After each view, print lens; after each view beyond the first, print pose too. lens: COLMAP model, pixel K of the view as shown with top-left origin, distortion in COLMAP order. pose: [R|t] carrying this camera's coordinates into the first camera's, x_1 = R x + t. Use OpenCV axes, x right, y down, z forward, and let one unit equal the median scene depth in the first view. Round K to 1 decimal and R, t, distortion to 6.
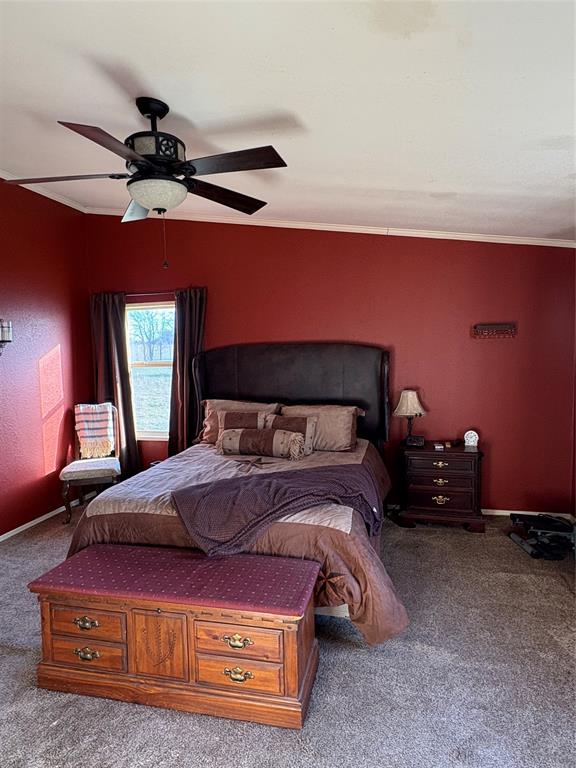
lens RADIAL K [[469.4, 0, 286.2], [0, 469.4, 382.8], [0, 0, 1]] dist [-0.004396, 0.003293]
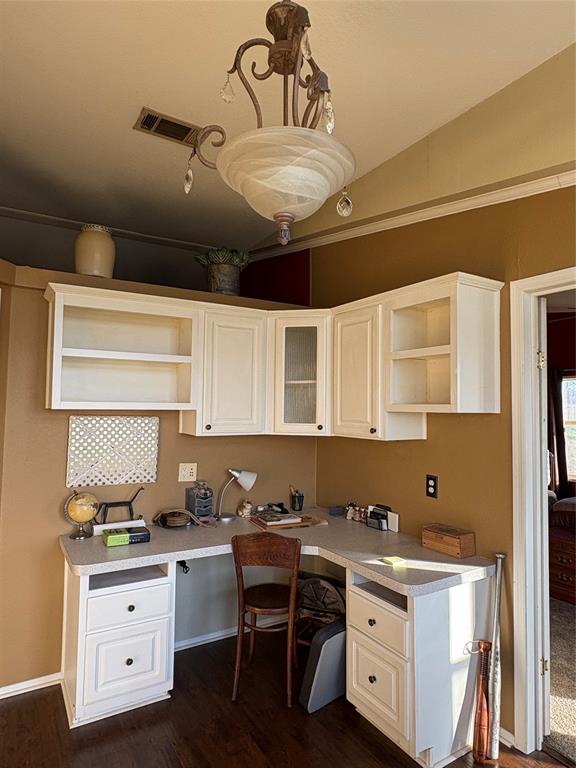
lens RADIAL K [[469.4, 0, 286.3], [0, 469.4, 380.5], [0, 0, 1]] dist [-0.004396, 0.003293]
pose [[0.706072, 0.000011, -0.708140, 0.069416], [-0.086162, 0.992571, -0.085896, 0.038800], [0.702879, 0.121663, 0.700828, -0.713939]]
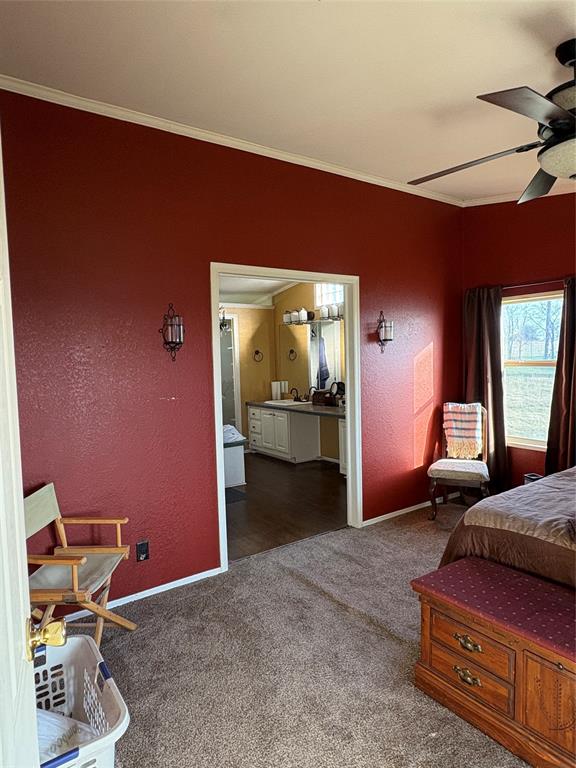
lens RADIAL K [[469.4, 0, 286.7], [0, 469.4, 385.8], [0, 0, 1]] dist [-0.004396, 0.003293]
pose [[0.753657, 0.049000, -0.655439, -0.069886], [-0.040909, 0.998781, 0.027629, -0.004162], [0.655994, 0.005991, 0.754743, 0.038011]]
